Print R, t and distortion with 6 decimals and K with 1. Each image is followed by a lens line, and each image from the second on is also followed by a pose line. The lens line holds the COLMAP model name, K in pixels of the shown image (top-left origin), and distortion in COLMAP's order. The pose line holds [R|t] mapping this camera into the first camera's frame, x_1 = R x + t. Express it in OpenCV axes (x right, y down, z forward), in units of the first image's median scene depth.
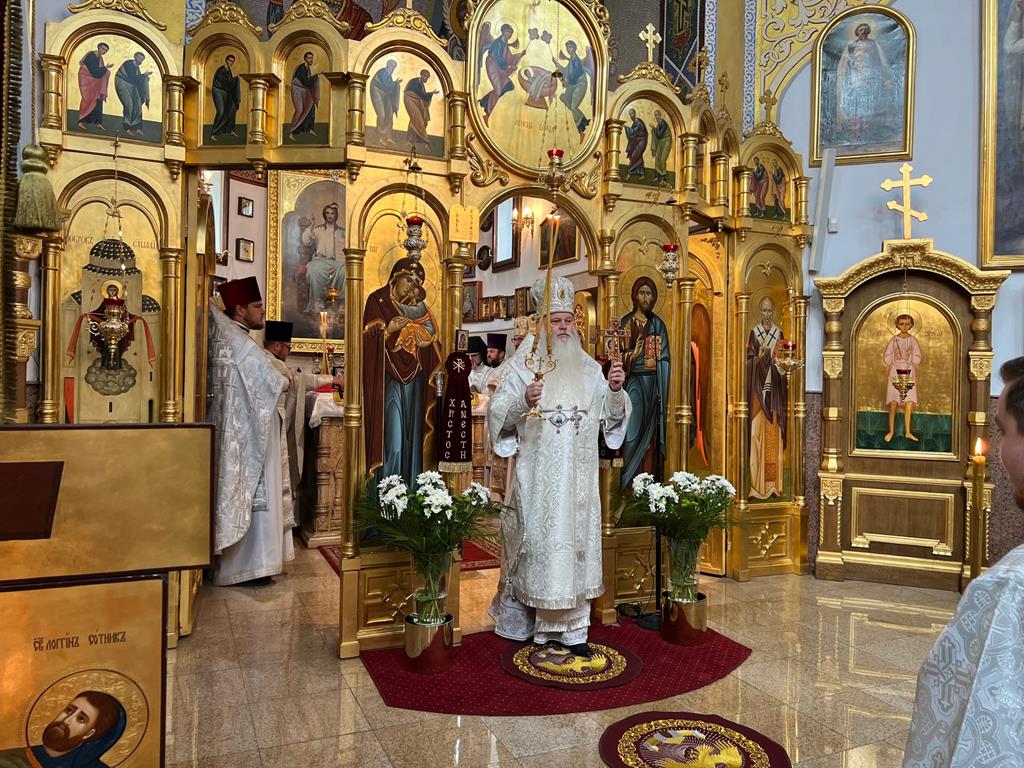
lens RADIAL K [[773.5, 0, 523.6], [0, 773.5, 379.3], [0, 0, 1]] dist [0.023151, -0.001705]
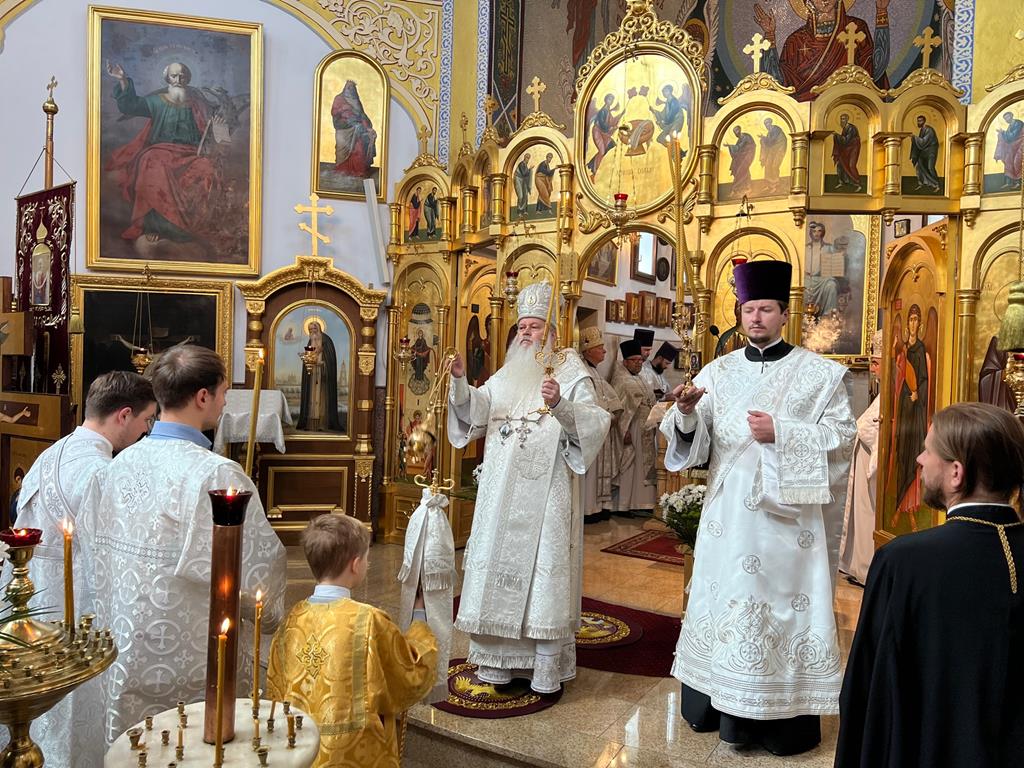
lens RADIAL K [[768.1, 0, 512.0], [0, 768.1, 384.0], [0, 0, 1]] dist [0.070721, -0.079807]
pose [[0.563358, 0.010566, -0.826146, 0.891165], [-0.020093, 0.999798, -0.000914, -0.006470], [0.825969, 0.017114, 0.563456, 0.213728]]
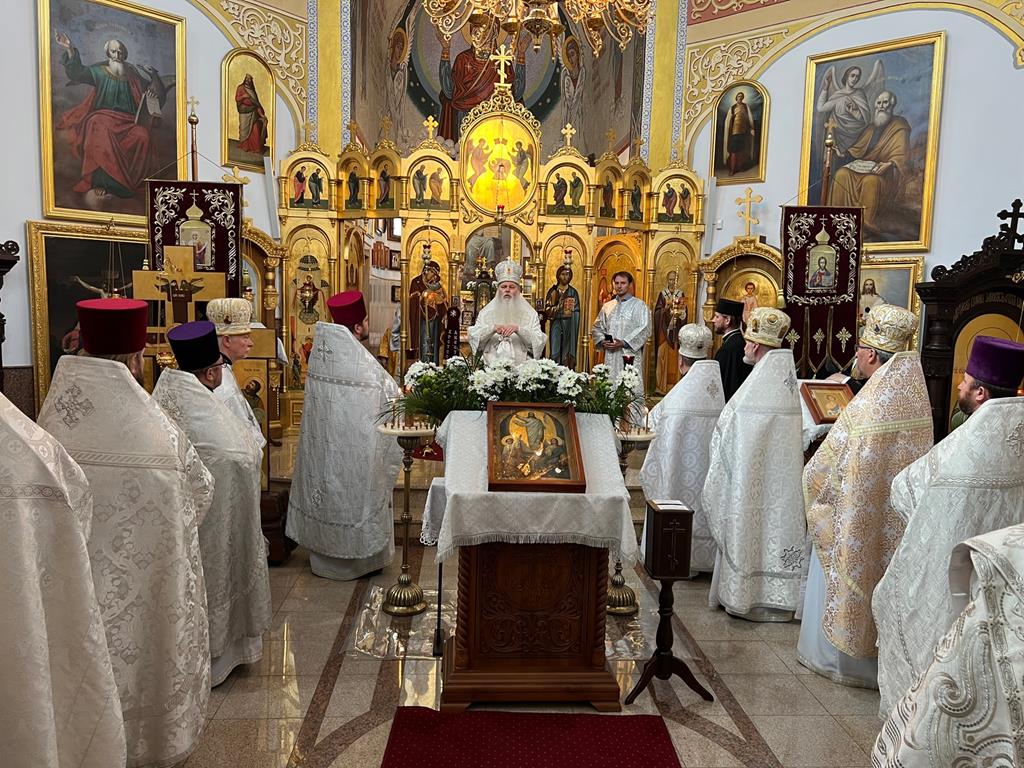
lens RADIAL K [[768.1, 0, 512.0], [0, 768.1, 384.0], [0, 0, 1]] dist [0.070721, -0.079807]
pose [[0.941150, 0.043344, -0.335197, 0.735624], [-0.013606, 0.995798, 0.090563, -0.018035], [0.337714, -0.080673, 0.937785, -0.860138]]
